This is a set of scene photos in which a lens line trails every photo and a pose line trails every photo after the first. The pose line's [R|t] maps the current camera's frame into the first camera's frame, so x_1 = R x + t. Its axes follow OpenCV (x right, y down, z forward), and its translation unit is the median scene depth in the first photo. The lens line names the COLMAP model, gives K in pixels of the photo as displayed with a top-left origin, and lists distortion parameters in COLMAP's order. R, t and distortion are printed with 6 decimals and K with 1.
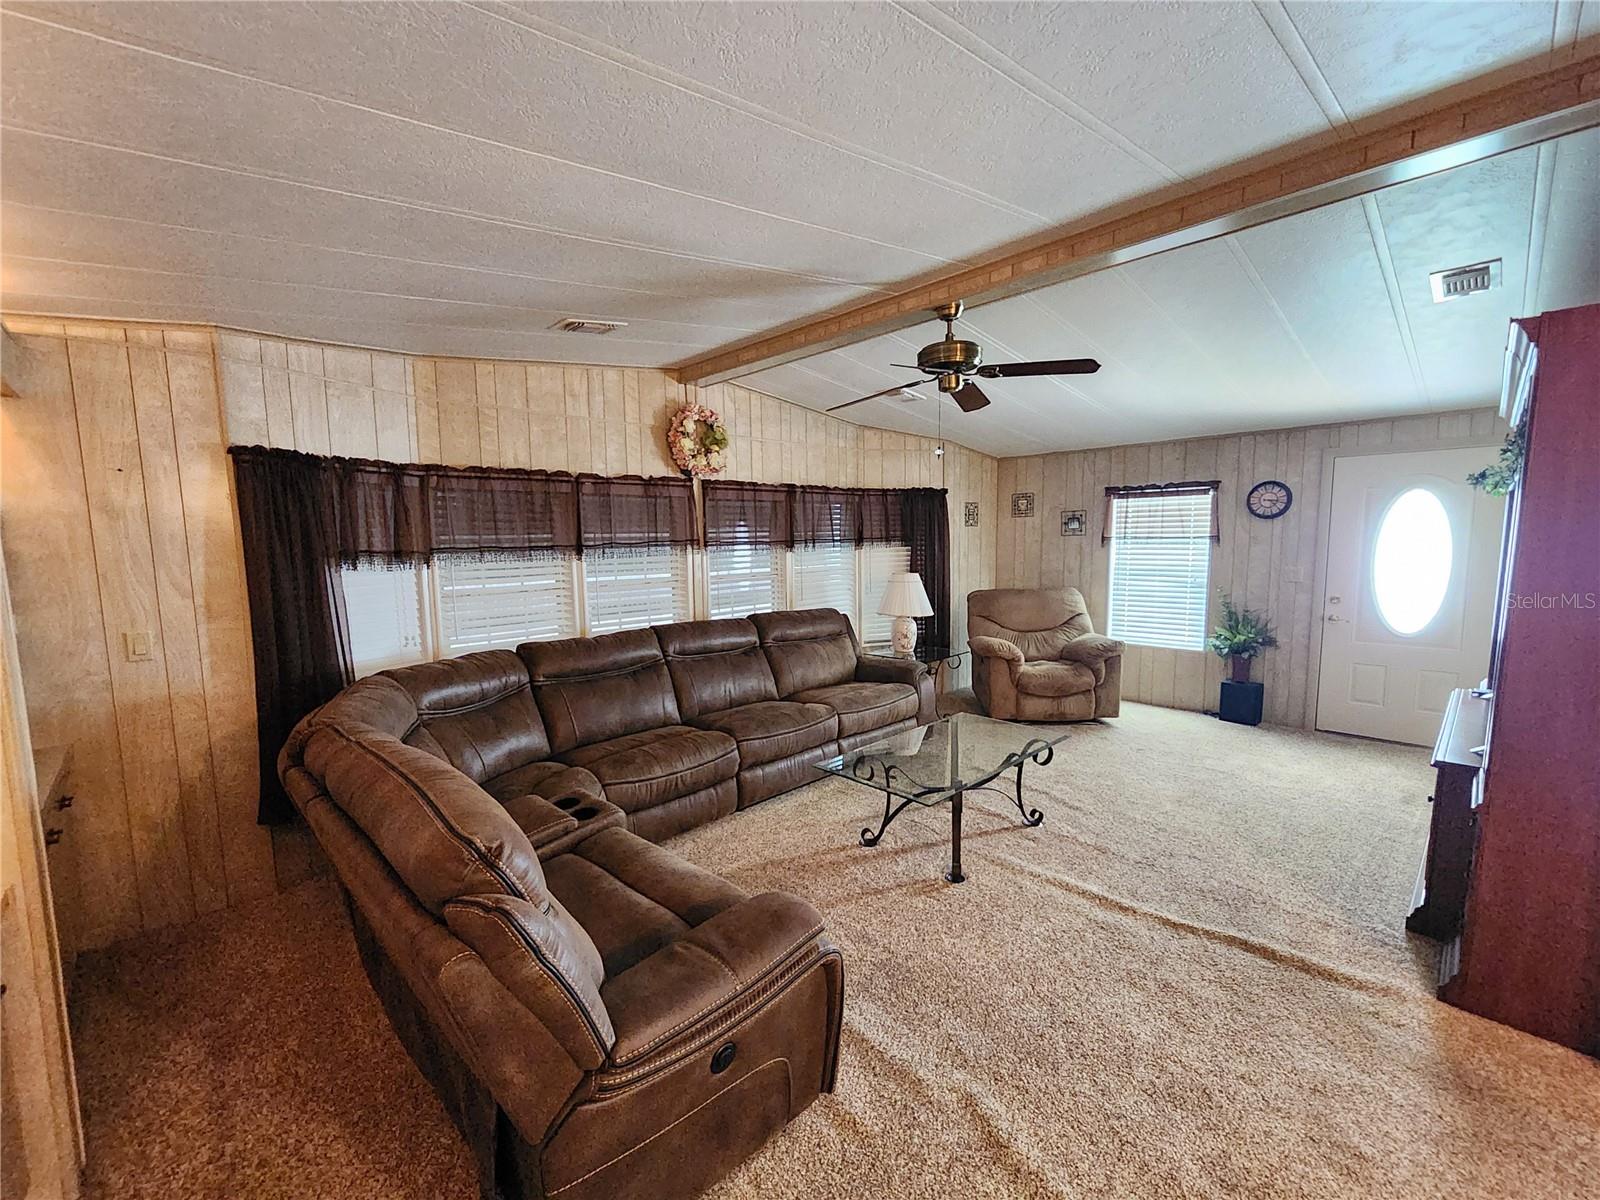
lens RADIAL K [[660.2, 0, 804.2], [0, 660.2, 610.0], [0, 0, 1]] dist [0.004215, 0.000444]
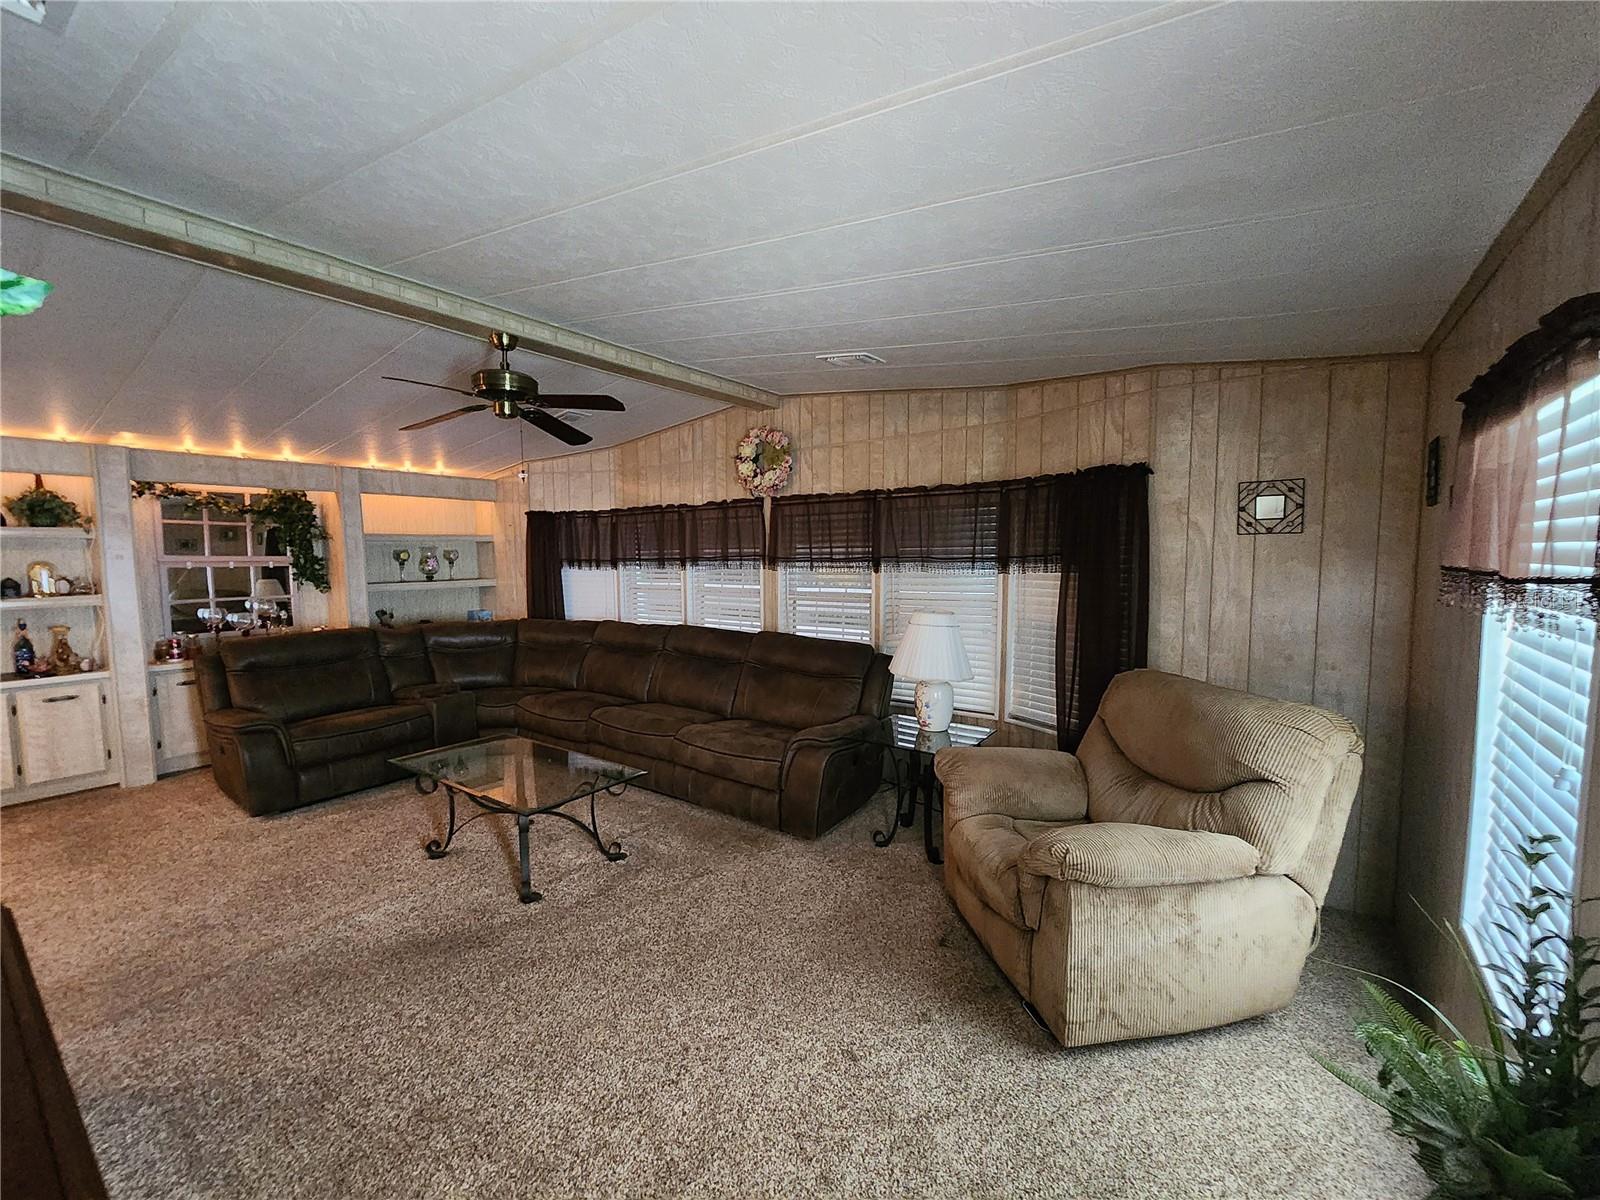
lens RADIAL K [[660.2, 0, 774.4], [0, 660.2, 603.0], [0, 0, 1]] dist [0.004215, 0.000444]
pose [[0.163530, 0.088465, -0.982564, 0.893594], [-0.104671, 0.991905, 0.071886, -0.110242], [0.980970, 0.091090, 0.171467, 0.852115]]
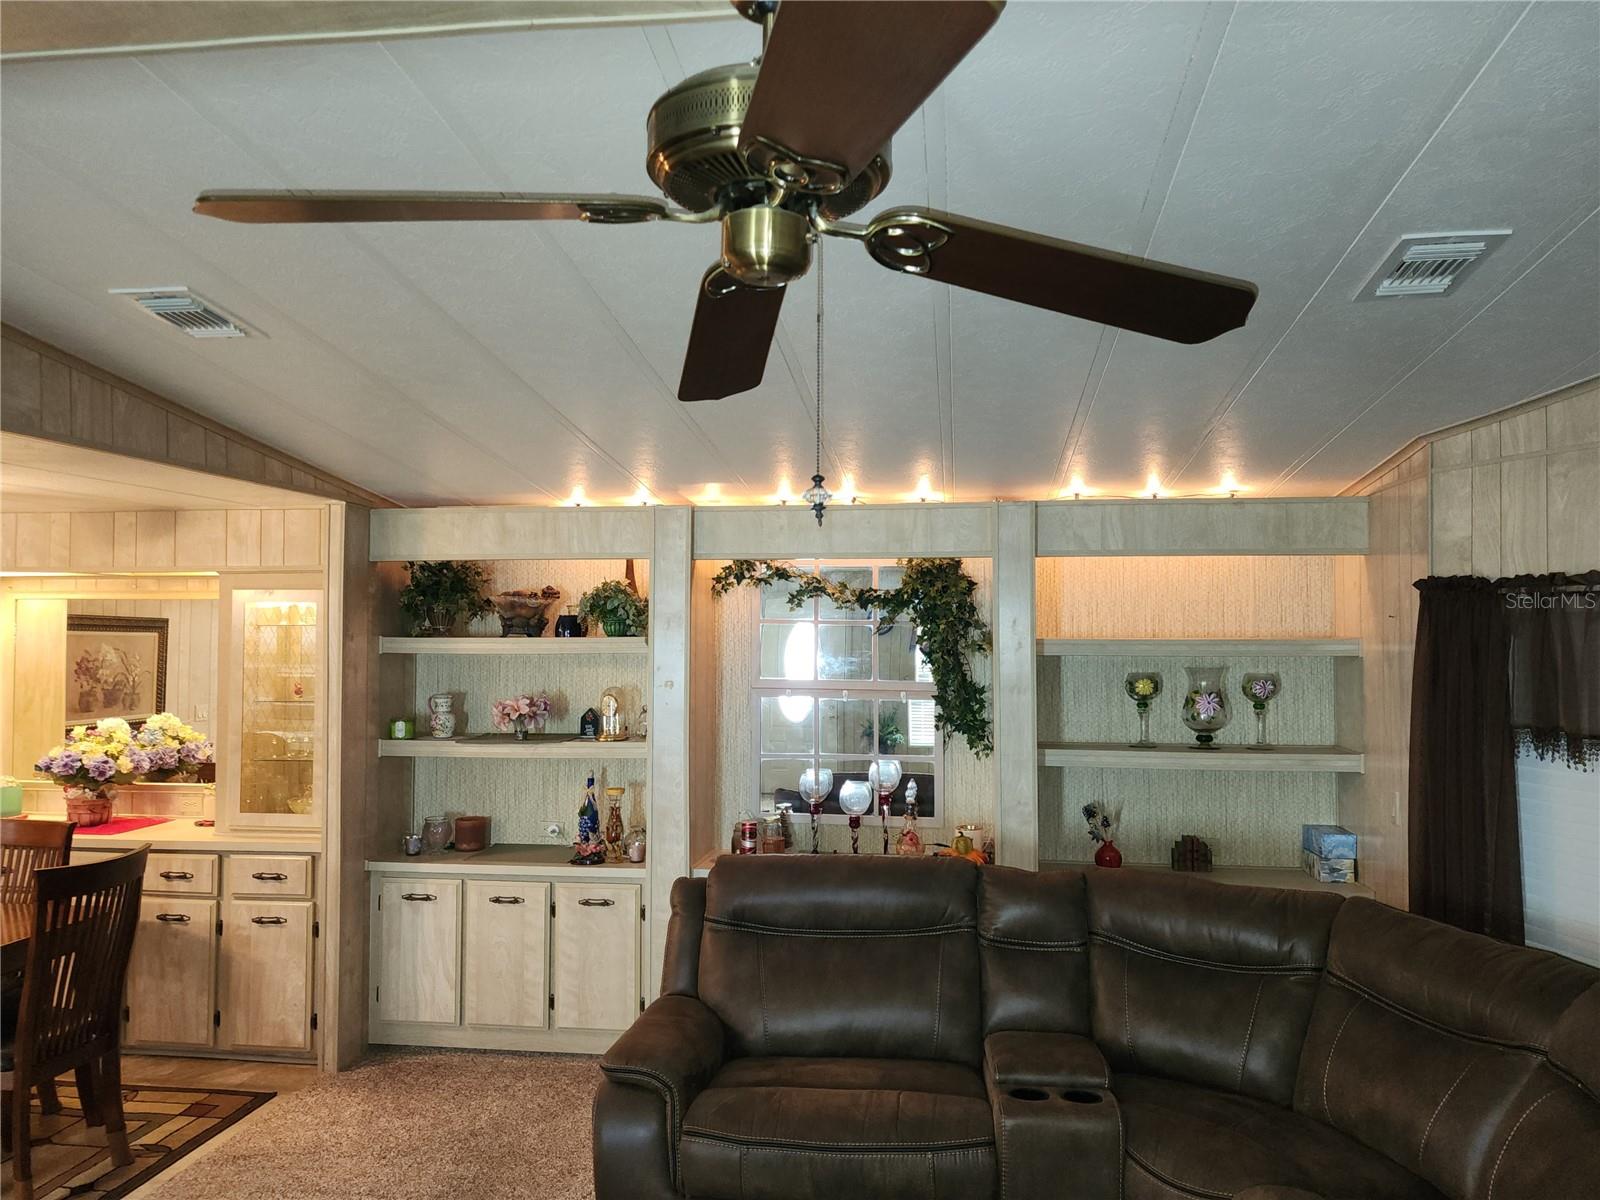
lens RADIAL K [[1123.2, 0, 807.4], [0, 1123.2, 613.5], [0, 0, 1]] dist [0.049024, -0.013941]
pose [[-0.777135, 0.002963, -0.629327, 0.331971], [-0.060571, 0.994994, 0.079481, -0.157932], [0.626412, 0.099887, -0.773066, 0.925571]]
